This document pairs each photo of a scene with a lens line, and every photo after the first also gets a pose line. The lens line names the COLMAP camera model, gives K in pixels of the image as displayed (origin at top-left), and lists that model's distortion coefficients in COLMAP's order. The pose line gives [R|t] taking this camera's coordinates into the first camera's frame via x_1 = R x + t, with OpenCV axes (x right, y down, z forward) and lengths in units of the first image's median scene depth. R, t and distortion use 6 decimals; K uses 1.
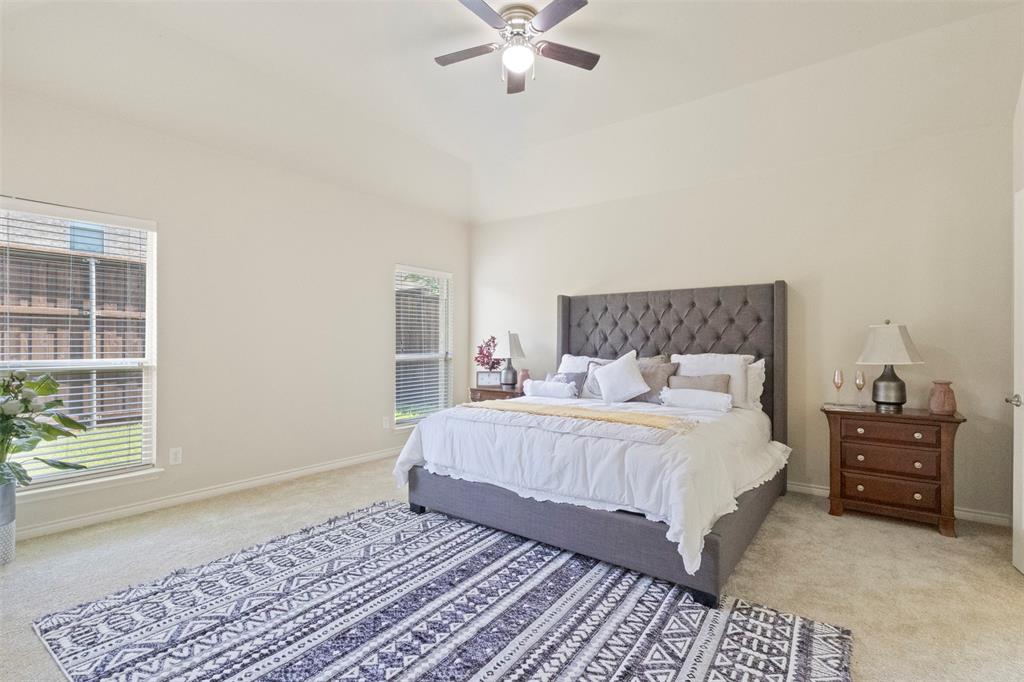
lens RADIAL K [[474.2, 0, 515.8], [0, 474.2, 341.1], [0, 0, 1]] dist [0.010671, 0.000605]
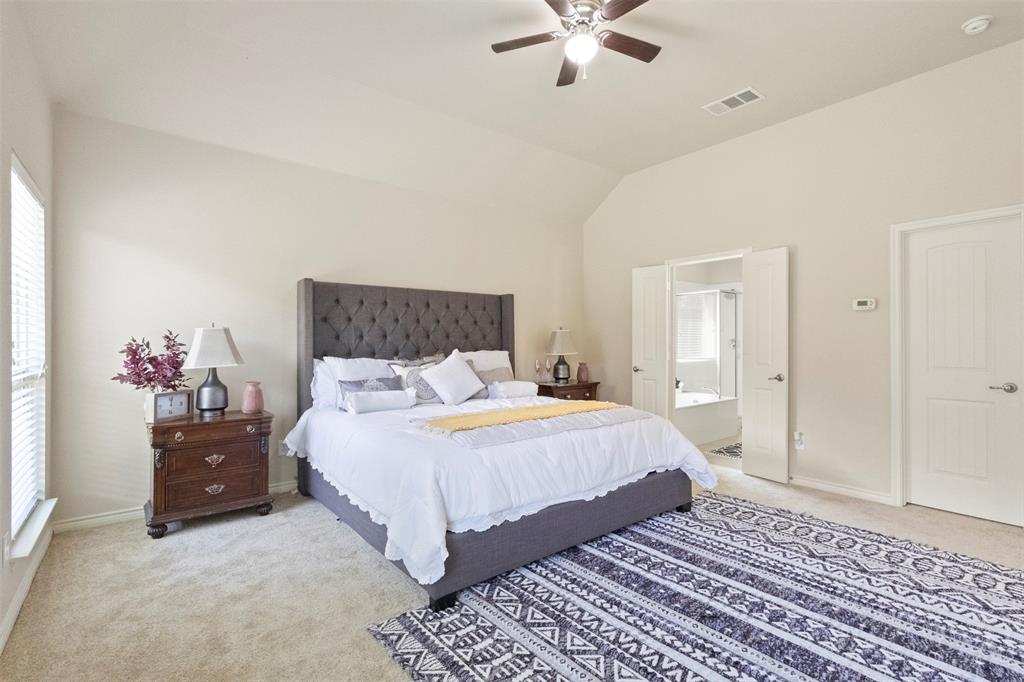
lens RADIAL K [[474.2, 0, 512.8], [0, 474.2, 344.1], [0, 0, 1]] dist [0.010671, 0.000605]
pose [[0.265032, -0.001678, 0.964238, -0.873593], [0.010032, 0.999949, -0.001018, 0.015810], [-0.964188, 0.009943, 0.265035, 0.825246]]
